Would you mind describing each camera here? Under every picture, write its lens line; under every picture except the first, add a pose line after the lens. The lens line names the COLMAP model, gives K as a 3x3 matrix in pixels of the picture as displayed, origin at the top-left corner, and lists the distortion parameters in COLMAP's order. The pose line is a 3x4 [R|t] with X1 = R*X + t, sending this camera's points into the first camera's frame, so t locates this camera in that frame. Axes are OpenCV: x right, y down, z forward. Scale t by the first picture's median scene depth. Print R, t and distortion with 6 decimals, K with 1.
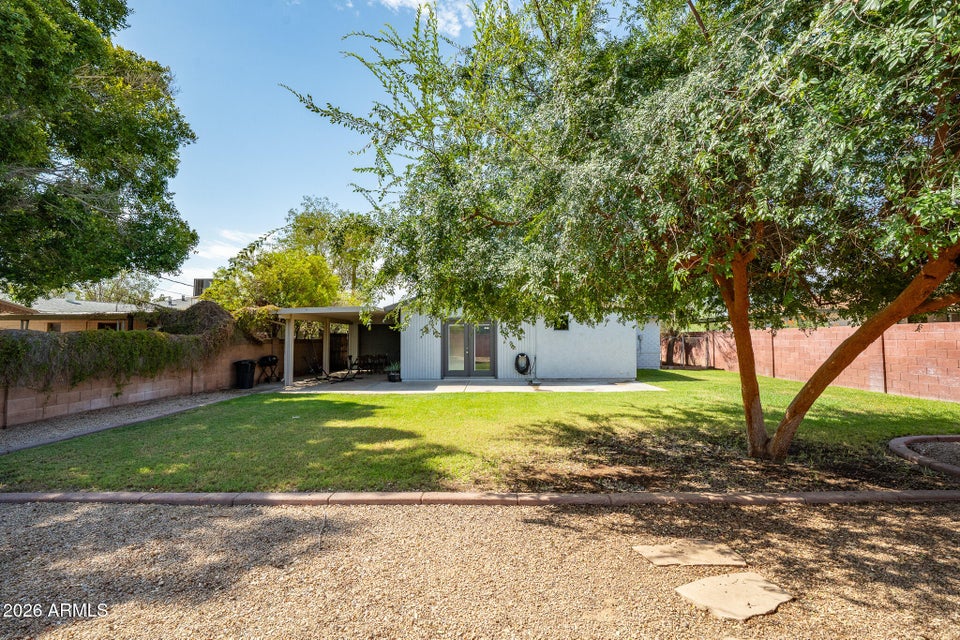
lens RADIAL K [[396.6, 0, 478.4], [0, 396.6, 319.3], [0, 0, 1]] dist [-0.005298, 0.000603]
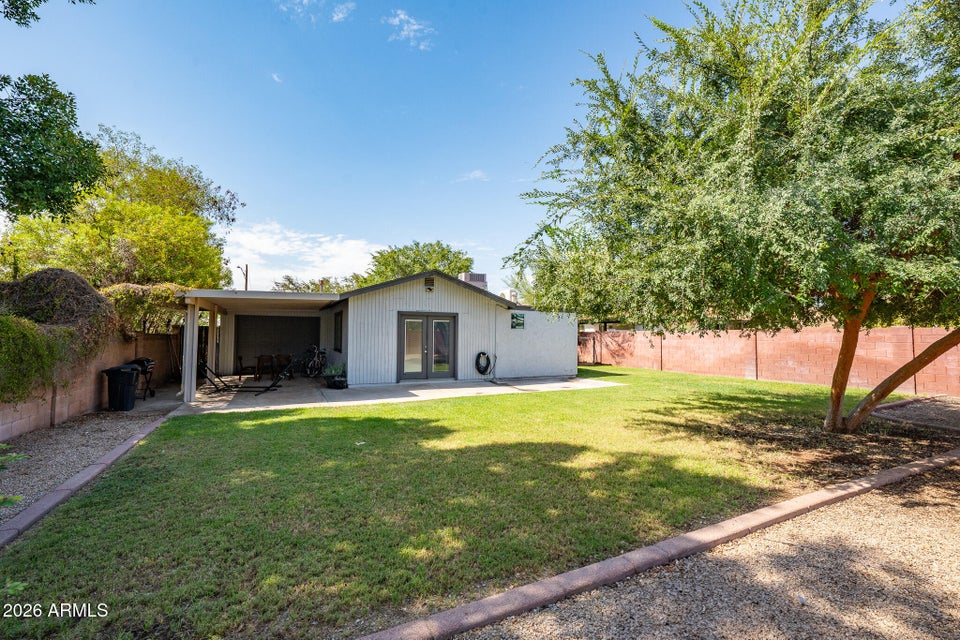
lens RADIAL K [[405.8, 0, 484.3], [0, 405.8, 319.0], [0, 0, 1]] dist [-0.004087, 0.000350]
pose [[0.880691, 0.031511, 0.472642, -1.082507], [-0.034566, 0.999400, -0.002222, 0.023236], [-0.472428, -0.014380, 0.881252, 0.413951]]
